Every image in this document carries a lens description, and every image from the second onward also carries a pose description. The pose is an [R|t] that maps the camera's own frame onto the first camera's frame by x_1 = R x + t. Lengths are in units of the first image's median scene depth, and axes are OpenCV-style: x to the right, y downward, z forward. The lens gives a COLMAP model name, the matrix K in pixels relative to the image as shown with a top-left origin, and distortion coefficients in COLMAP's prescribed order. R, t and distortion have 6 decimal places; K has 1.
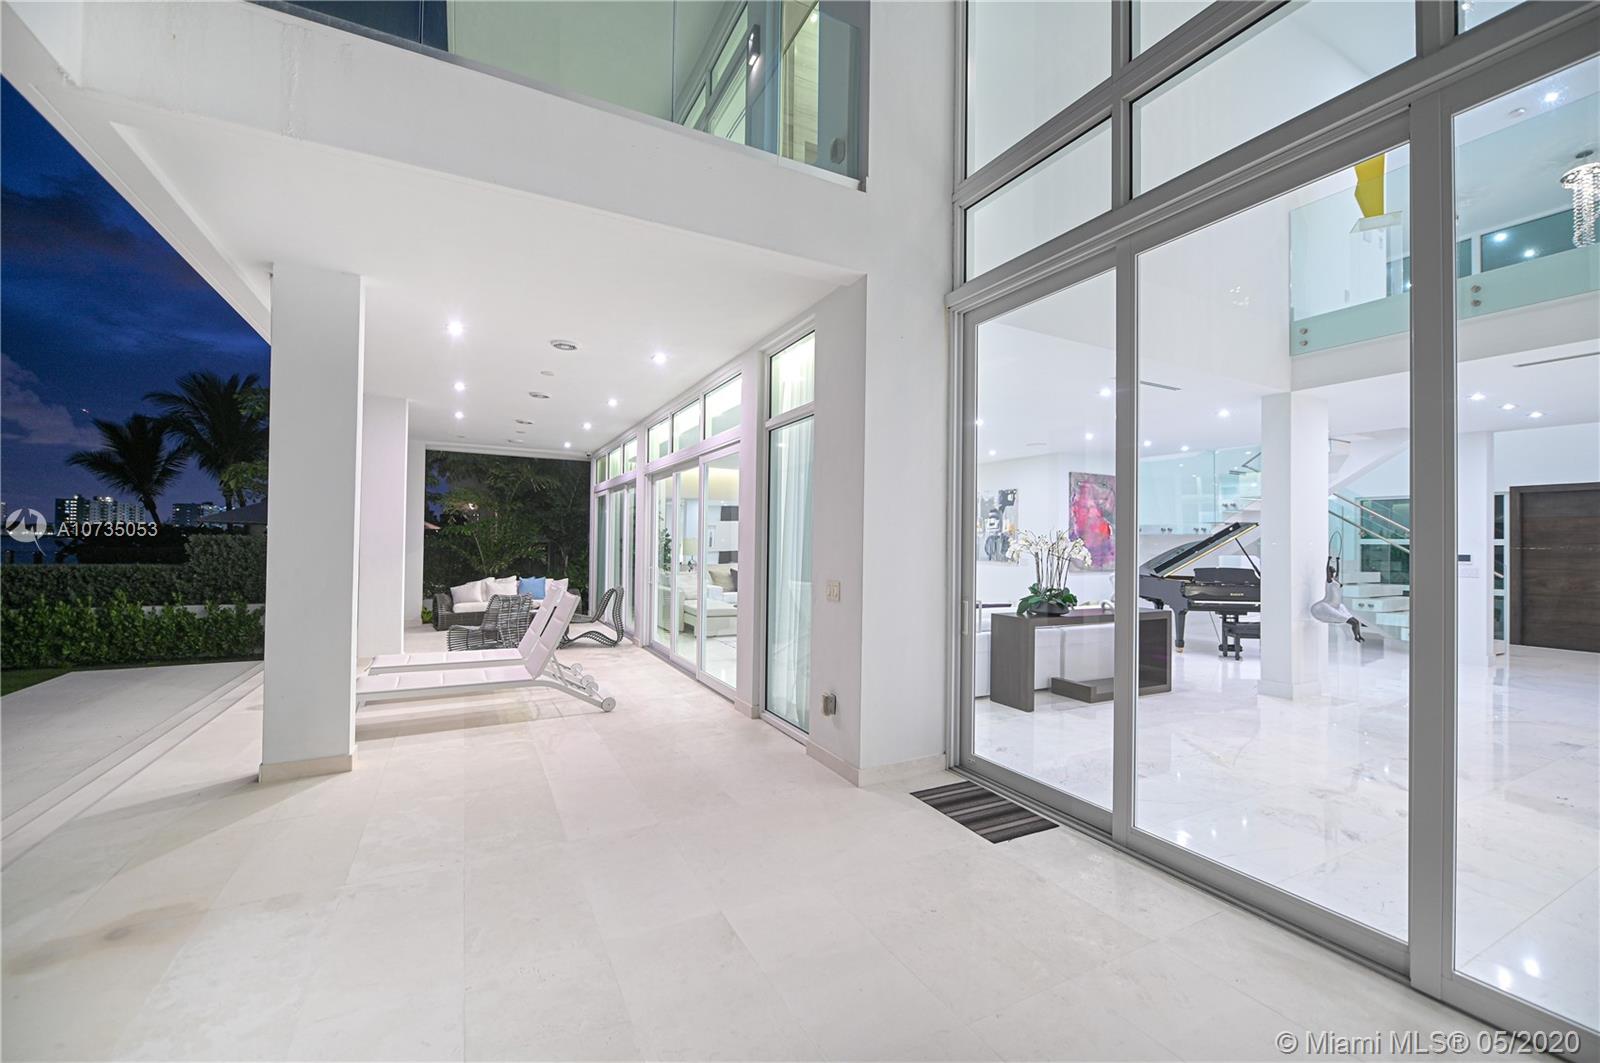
lens RADIAL K [[645.1, 0, 800.7], [0, 645.1, 535.1], [0, 0, 1]] dist [-0.009321, -0.000097]
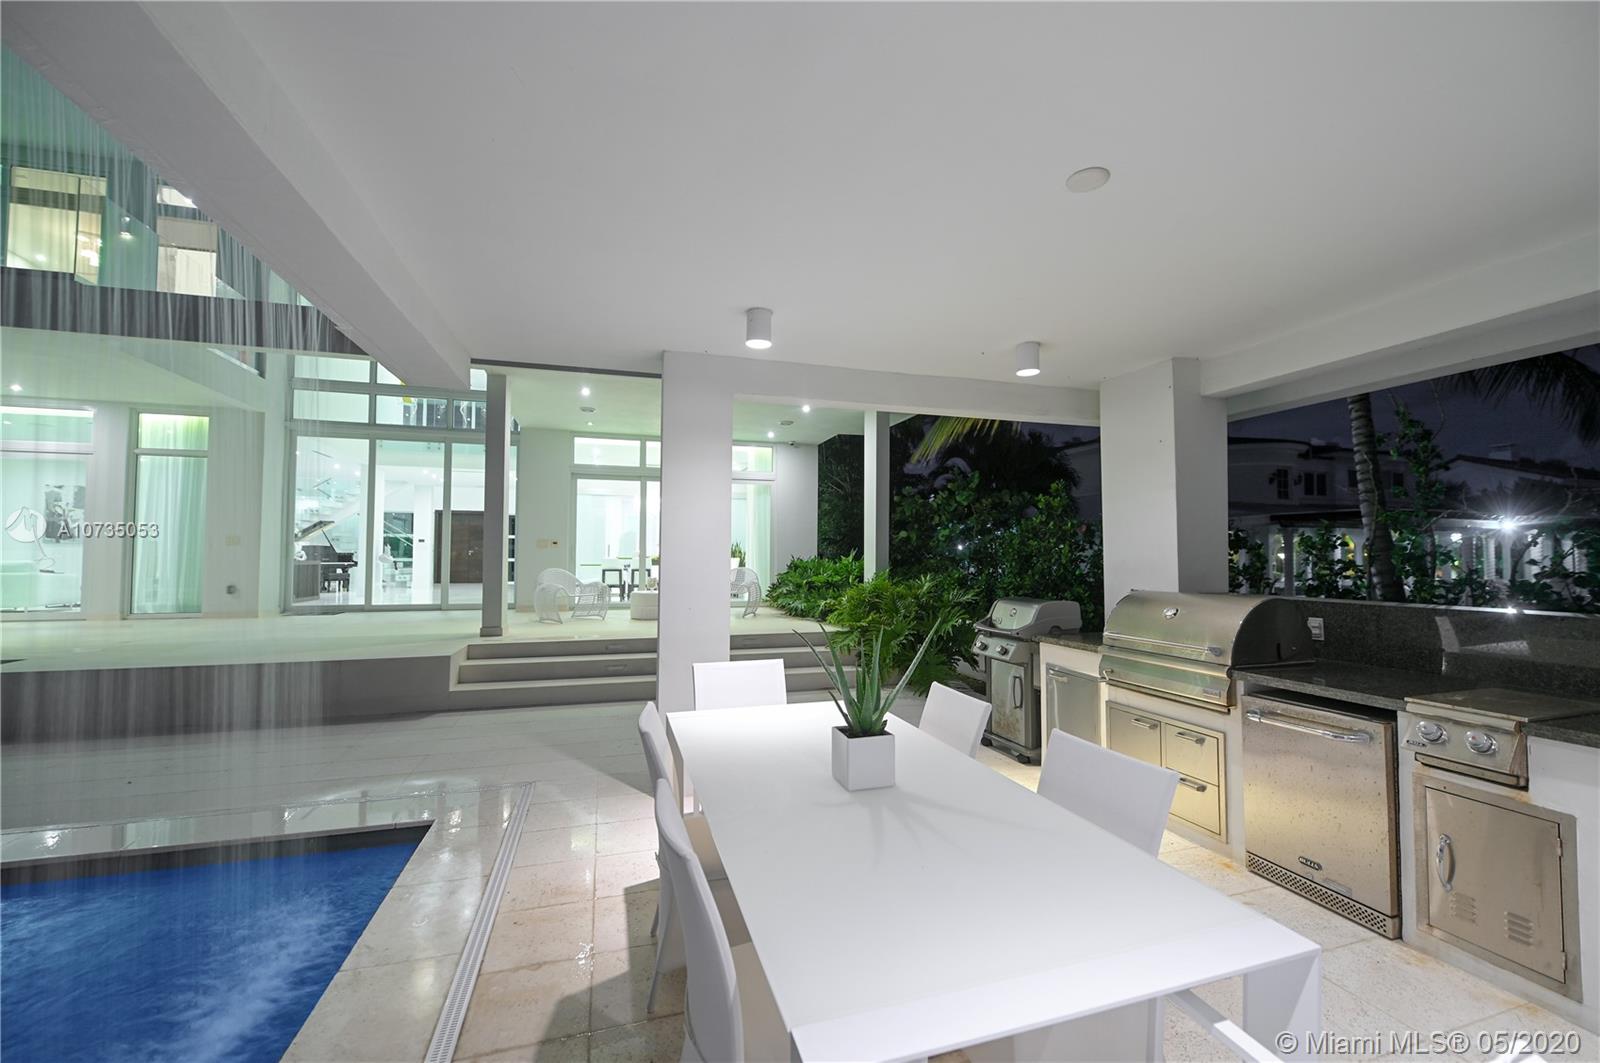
lens RADIAL K [[641.6, 0, 799.6], [0, 641.6, 533.1], [0, 0, 1]] dist [-0.004887, -0.000268]
pose [[0.180273, 0.025644, 0.983282, -0.855125], [-0.012965, 0.999635, -0.023693, 0.041595], [-0.983531, -0.008477, 0.180540, -0.654208]]
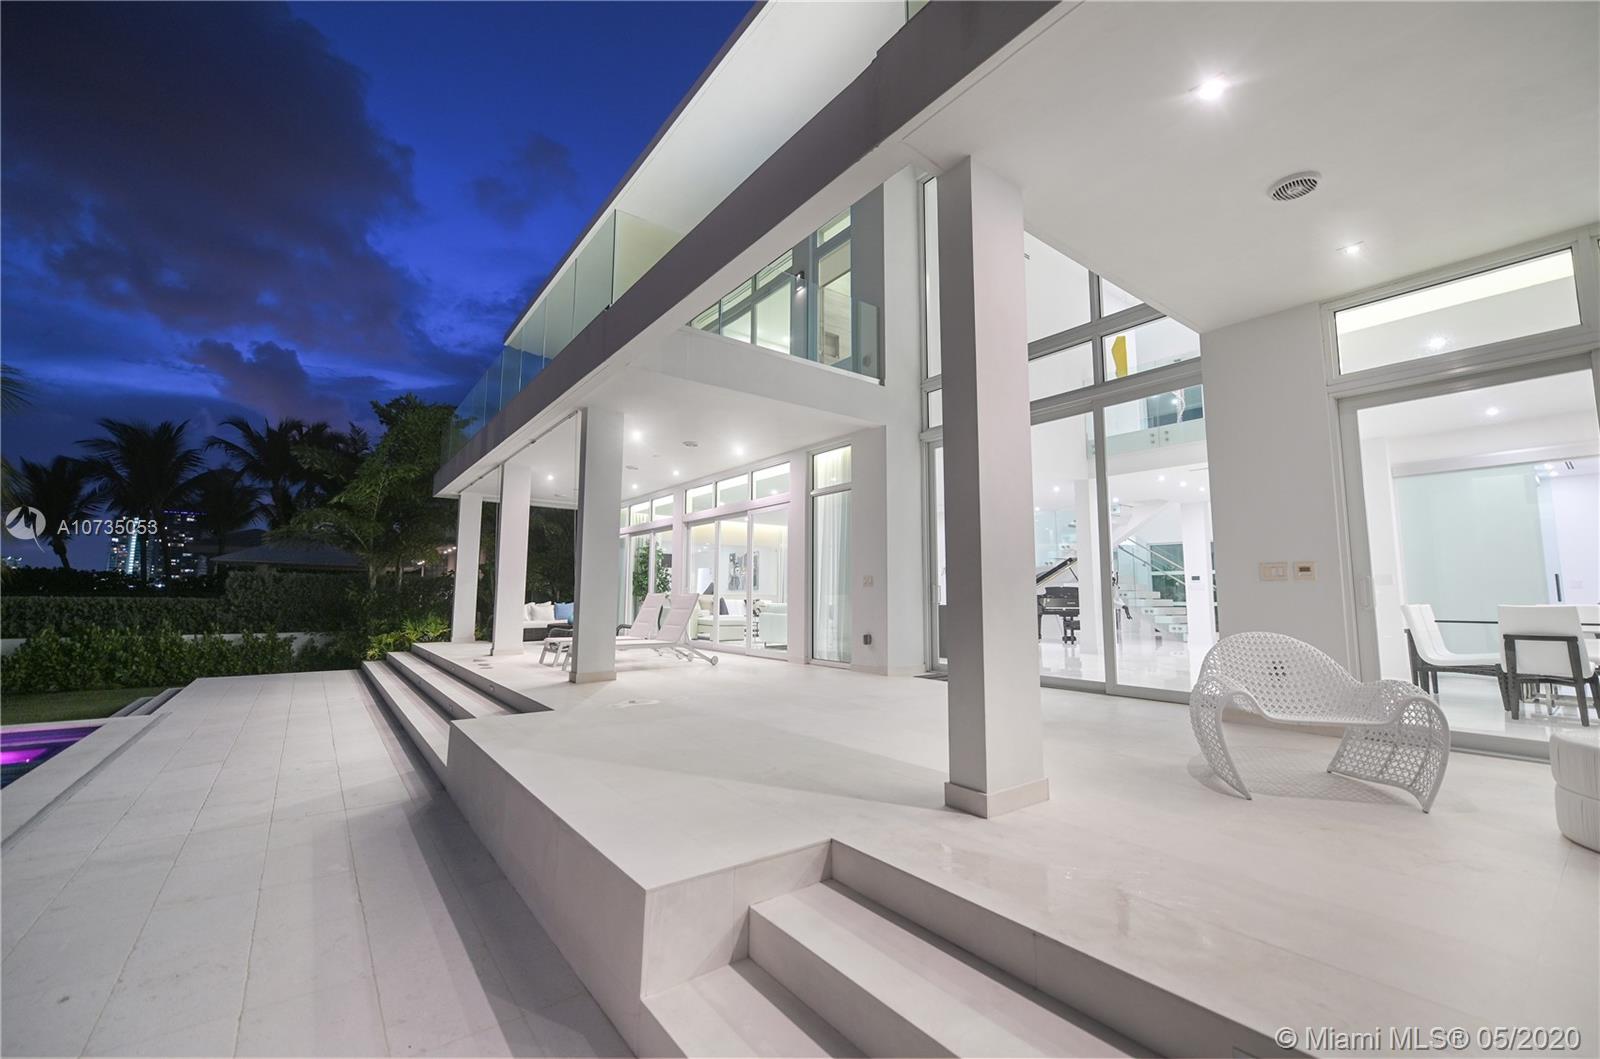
lens RADIAL K [[641.6, 0, 799.6], [0, 641.6, 531.1], [0, 0, 1]] dist [-0.004887, -0.000268]
pose [[0.985718, 0.009805, 0.168117, -0.225976], [0.005159, 0.996077, -0.088343, 0.050209], [-0.168323, 0.087948, 0.981801, -0.416688]]
